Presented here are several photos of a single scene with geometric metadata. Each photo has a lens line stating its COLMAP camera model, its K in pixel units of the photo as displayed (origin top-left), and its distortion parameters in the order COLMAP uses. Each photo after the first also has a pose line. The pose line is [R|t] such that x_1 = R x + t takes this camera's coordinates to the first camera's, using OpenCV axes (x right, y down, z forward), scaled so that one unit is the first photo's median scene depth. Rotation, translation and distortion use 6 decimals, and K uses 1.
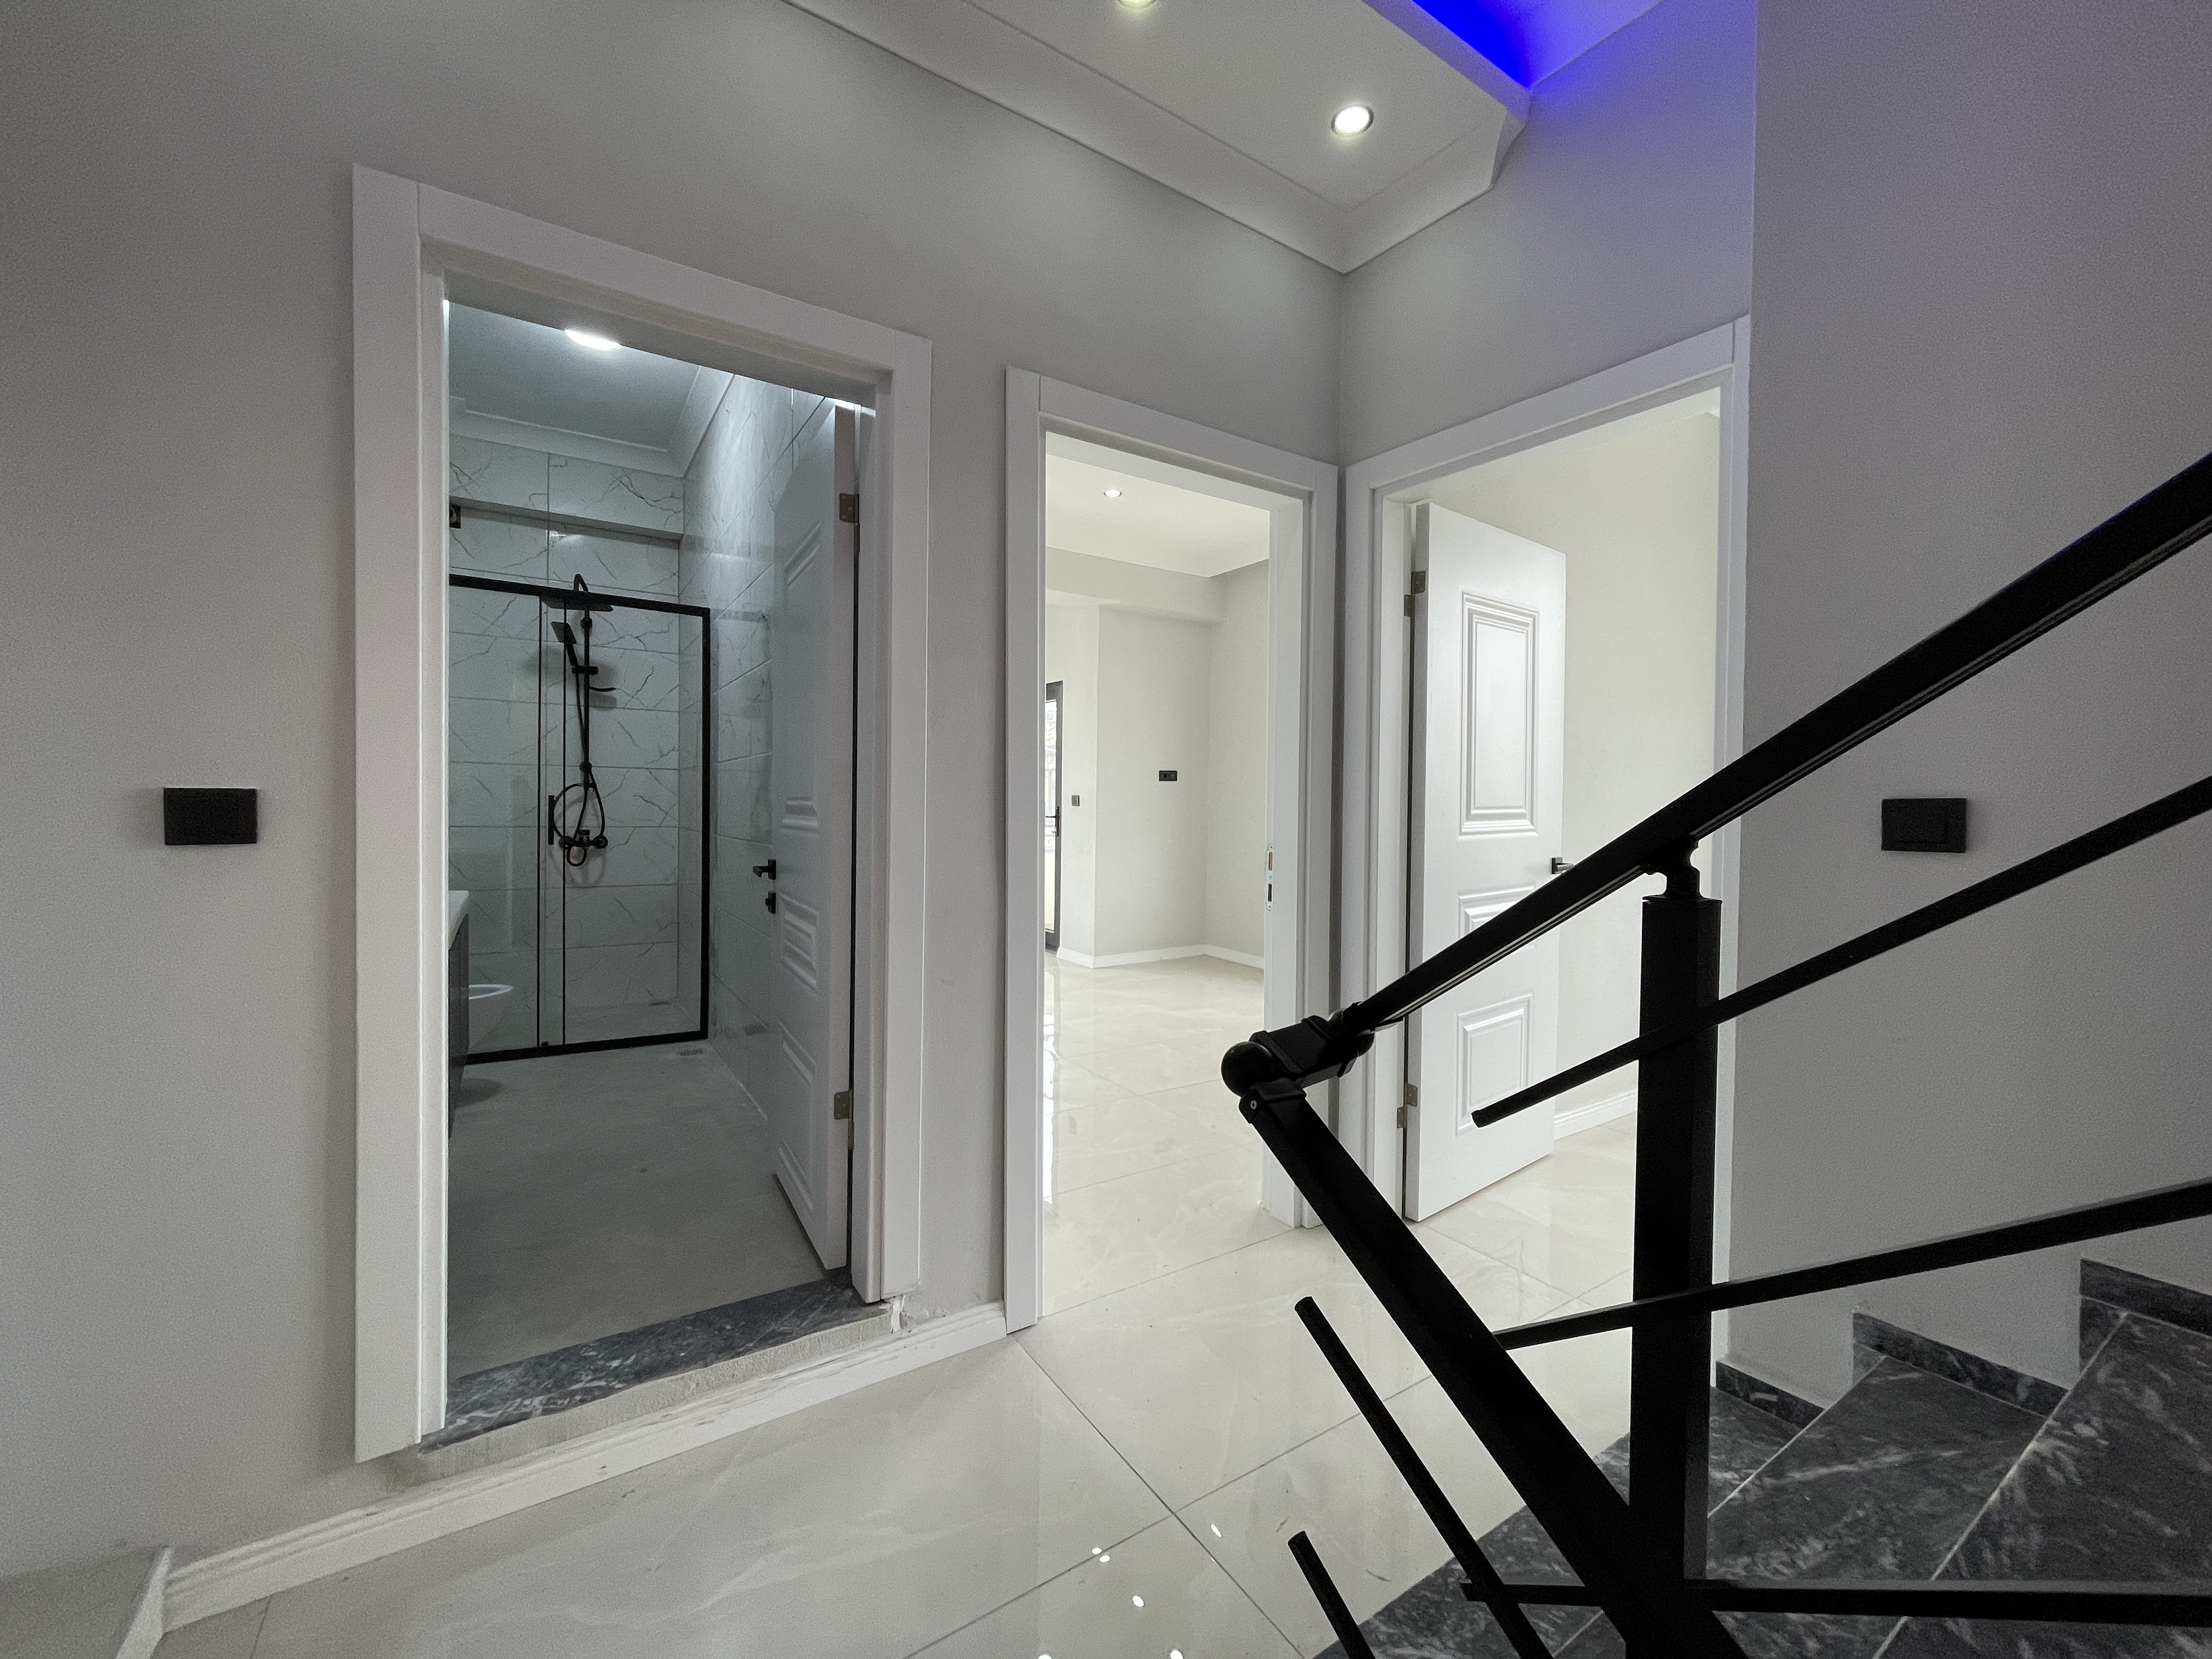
lens RADIAL K [[892.1, 0, 1096.0], [0, 892.1, 825.3], [0, 0, 1]] dist [-0.004201, 0.000358]
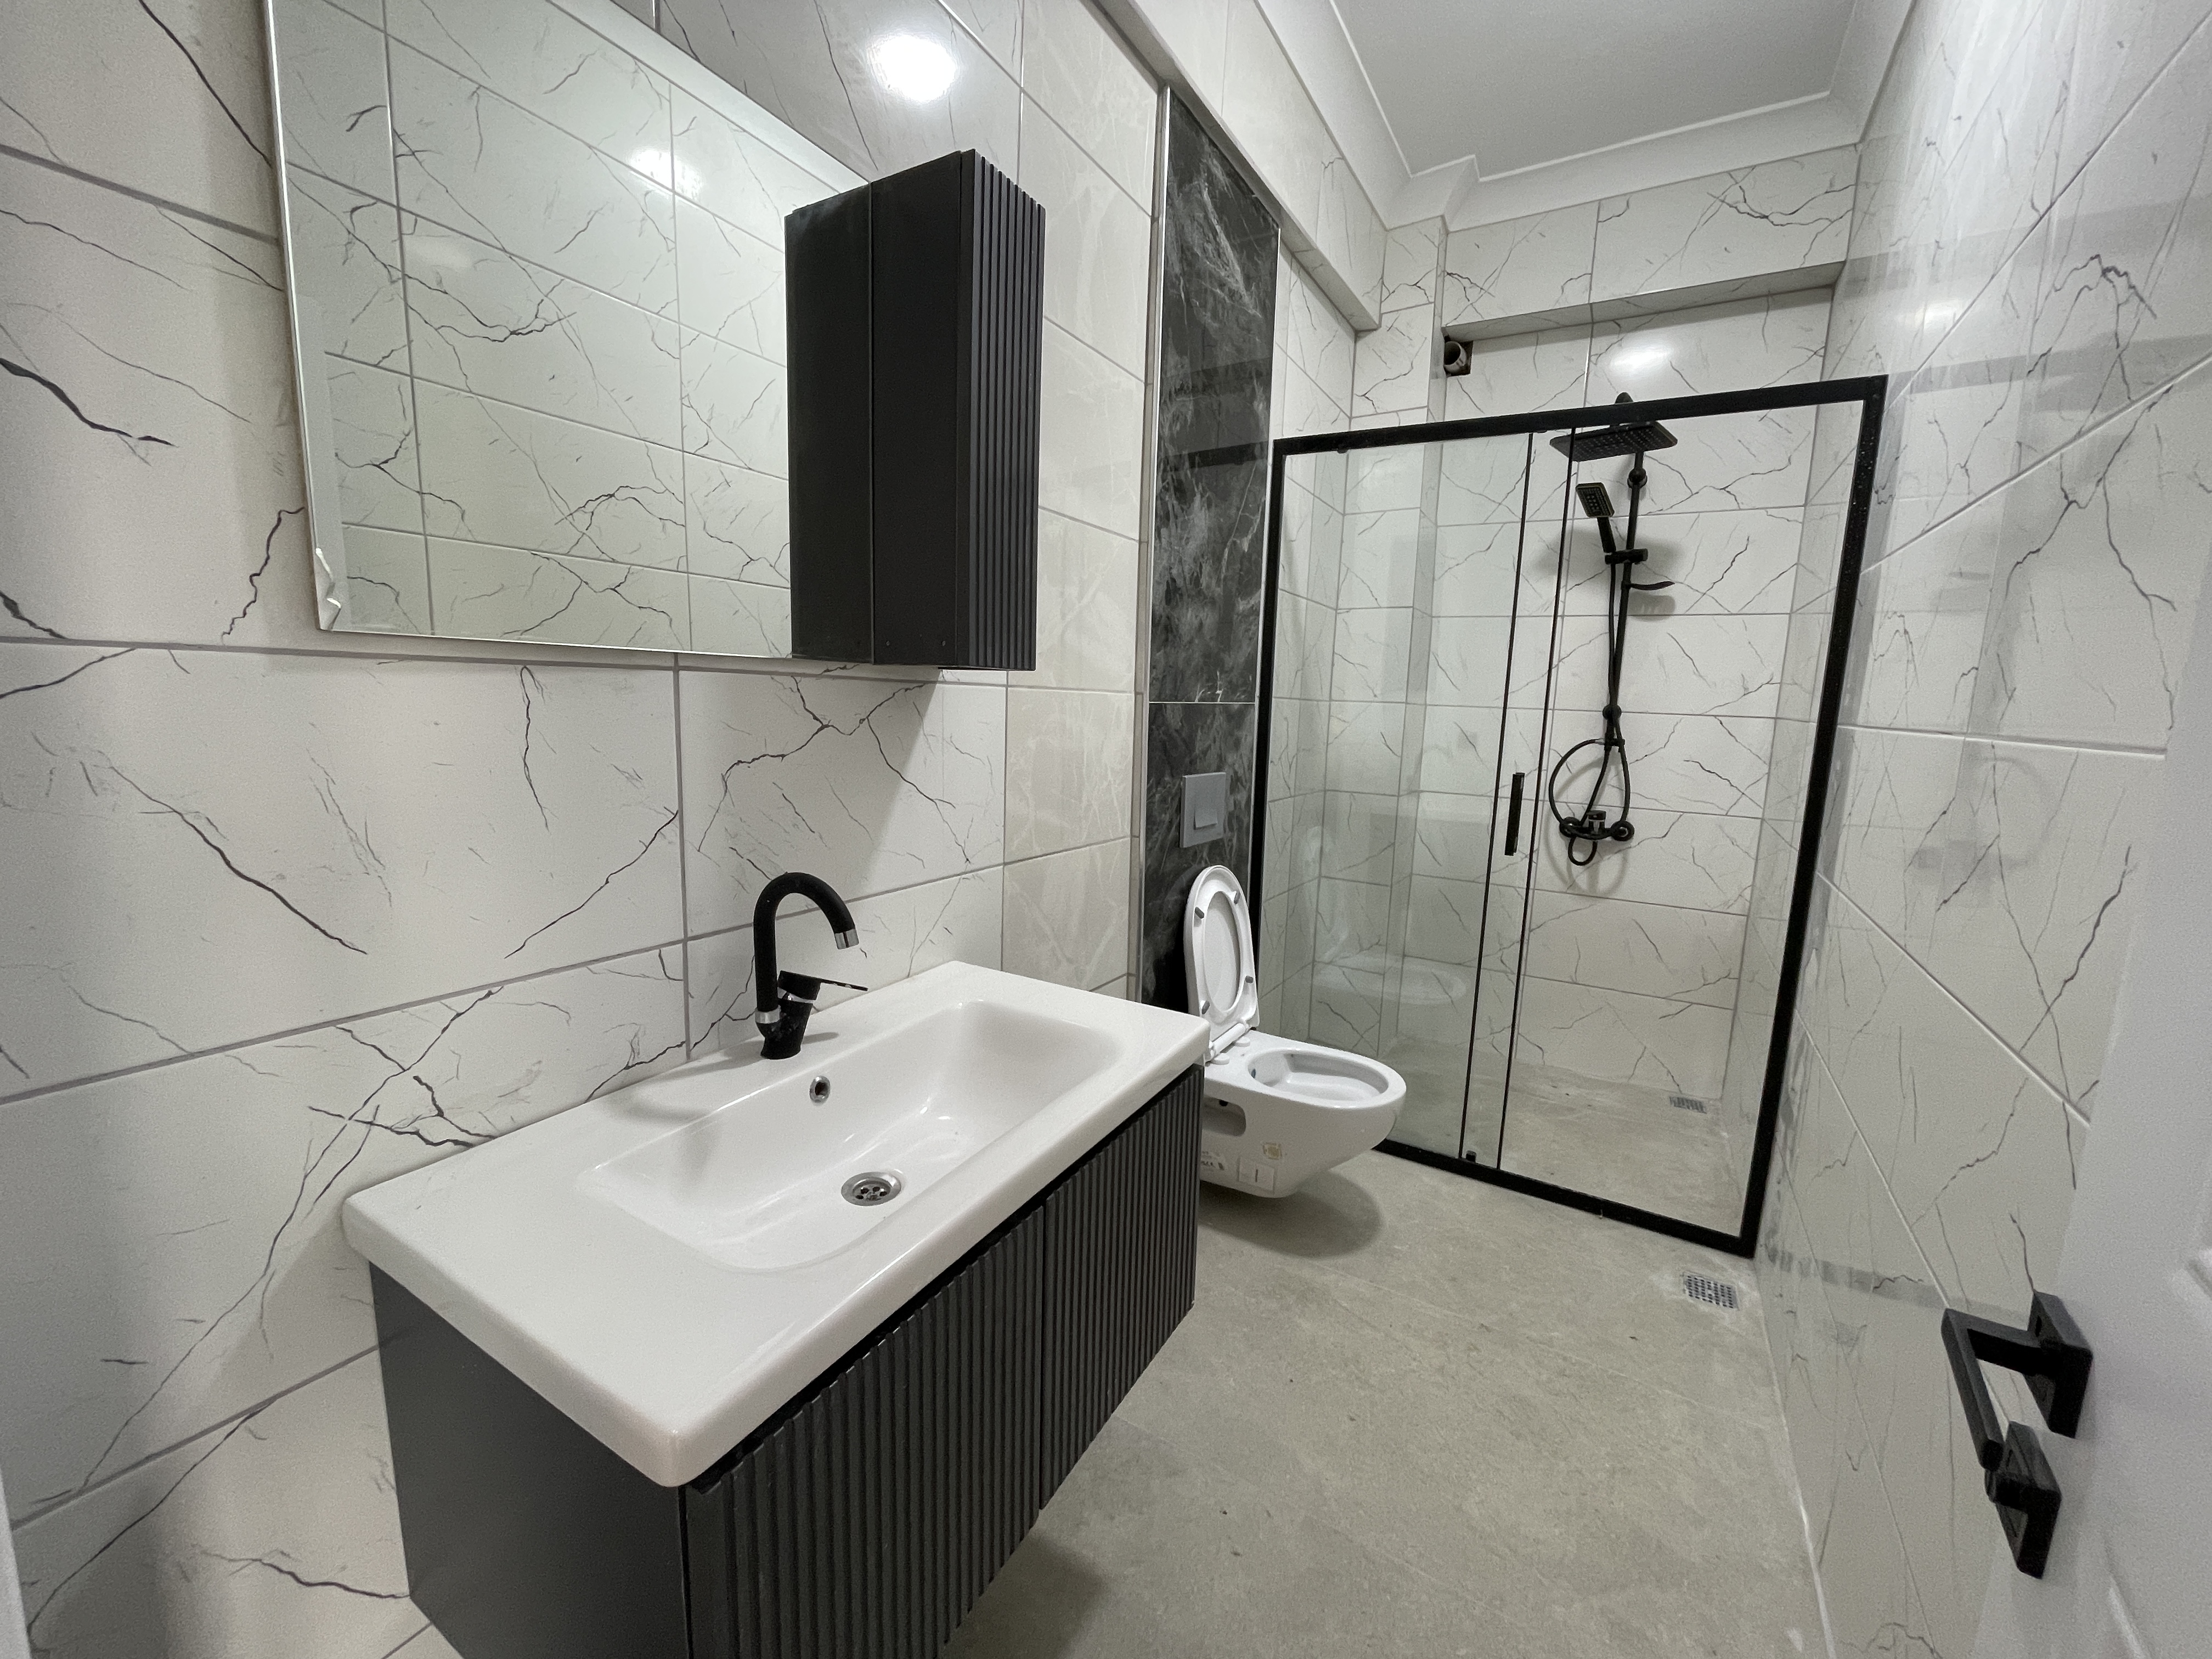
lens RADIAL K [[892.1, 0, 1108.9], [0, 892.1, 825.0], [0, 0, 1]] dist [-0.004201, 0.000358]
pose [[0.453995, 0.134320, -0.880822, -0.164398], [-0.040977, 0.990673, 0.129951, -0.054831], [0.890062, -0.022903, 0.455264, 0.390406]]
